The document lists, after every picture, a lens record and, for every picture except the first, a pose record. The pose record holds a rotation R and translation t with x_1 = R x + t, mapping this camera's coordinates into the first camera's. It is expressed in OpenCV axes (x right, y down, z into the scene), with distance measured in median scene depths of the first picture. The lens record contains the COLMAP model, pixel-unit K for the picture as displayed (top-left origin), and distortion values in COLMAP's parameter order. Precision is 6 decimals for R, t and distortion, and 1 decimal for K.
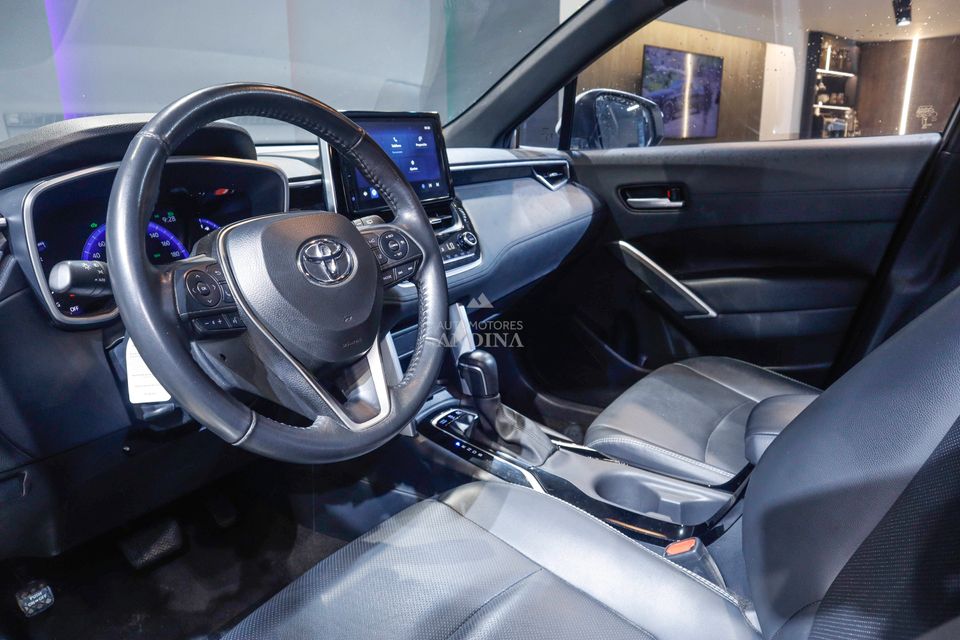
lens RADIAL K [[663.2, 0, 474.2], [0, 663.2, 315.3], [0, 0, 1]] dist [-0.112099, 0.038629]
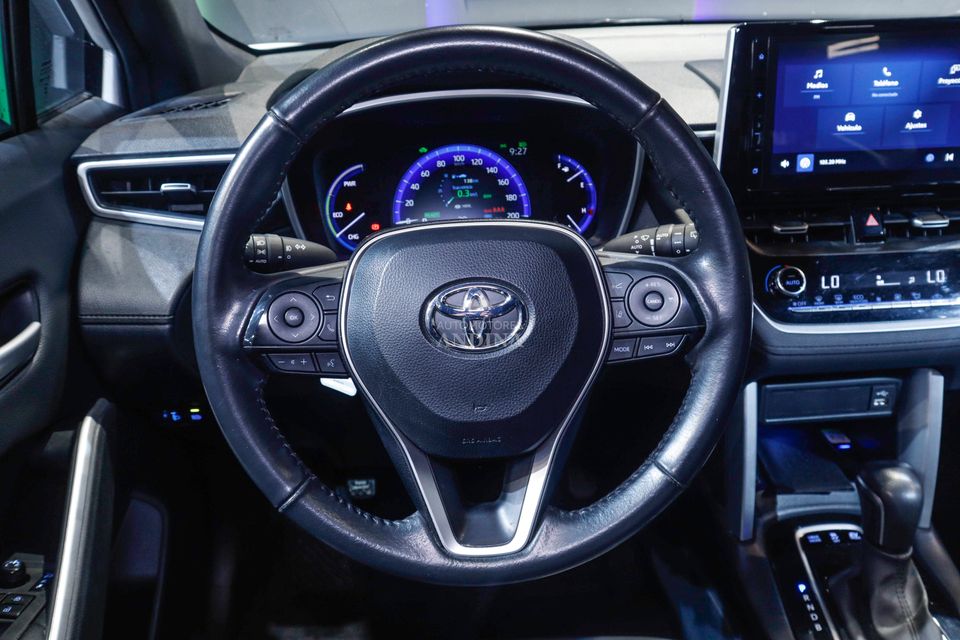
lens RADIAL K [[779.1, 0, 477.0], [0, 779.1, 326.5], [0, 0, 1]] dist [-0.079197, 0.072411]
pose [[0.607765, 0.353419, -0.711138, 0.213756], [-0.195422, 0.934531, 0.297424, -0.191175], [0.769696, -0.041792, 0.637041, 0.302114]]
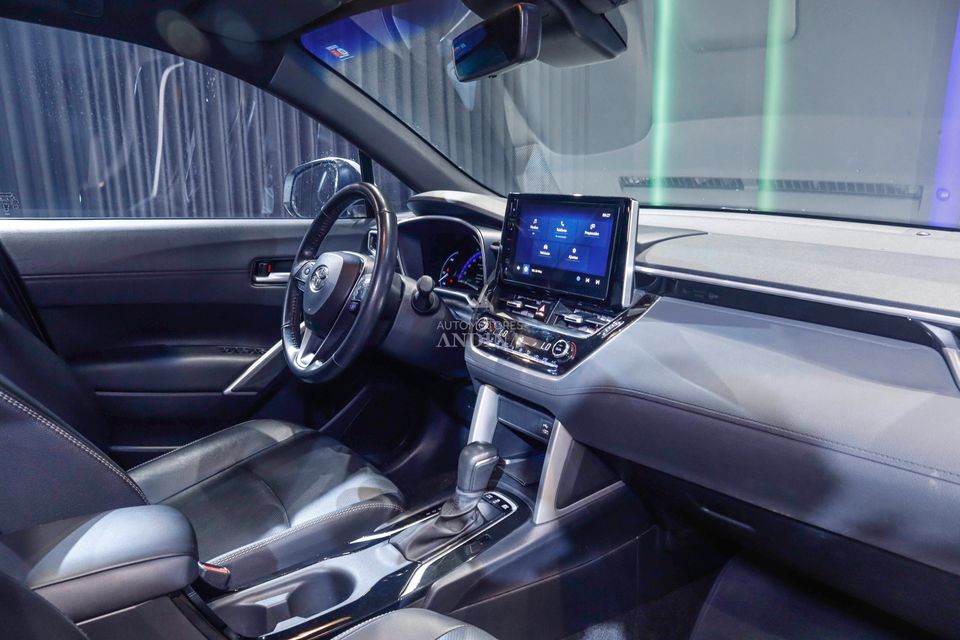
lens RADIAL K [[663.2, 0, 478.8], [0, 663.2, 326.7], [0, 0, 1]] dist [-0.112099, 0.038629]
pose [[-0.338135, 0.241684, -0.909535, 0.848689], [-0.235881, 0.913846, 0.330523, -0.425772], [0.911057, 0.326304, -0.251995, 1.196022]]
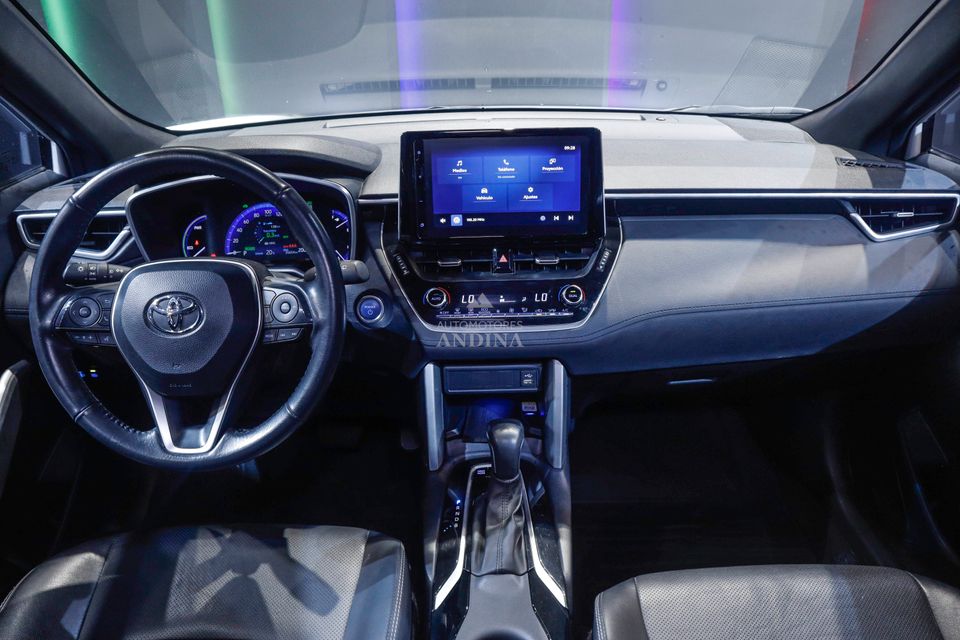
lens RADIAL K [[663.2, 0, 476.4], [0, 663.2, 328.0], [0, 0, 1]] dist [-0.112099, 0.038629]
pose [[0.568251, 0.367042, -0.736459, 0.582388], [-0.209909, 0.930053, 0.301562, -0.321382], [0.795631, -0.016773, 0.605549, 0.446364]]
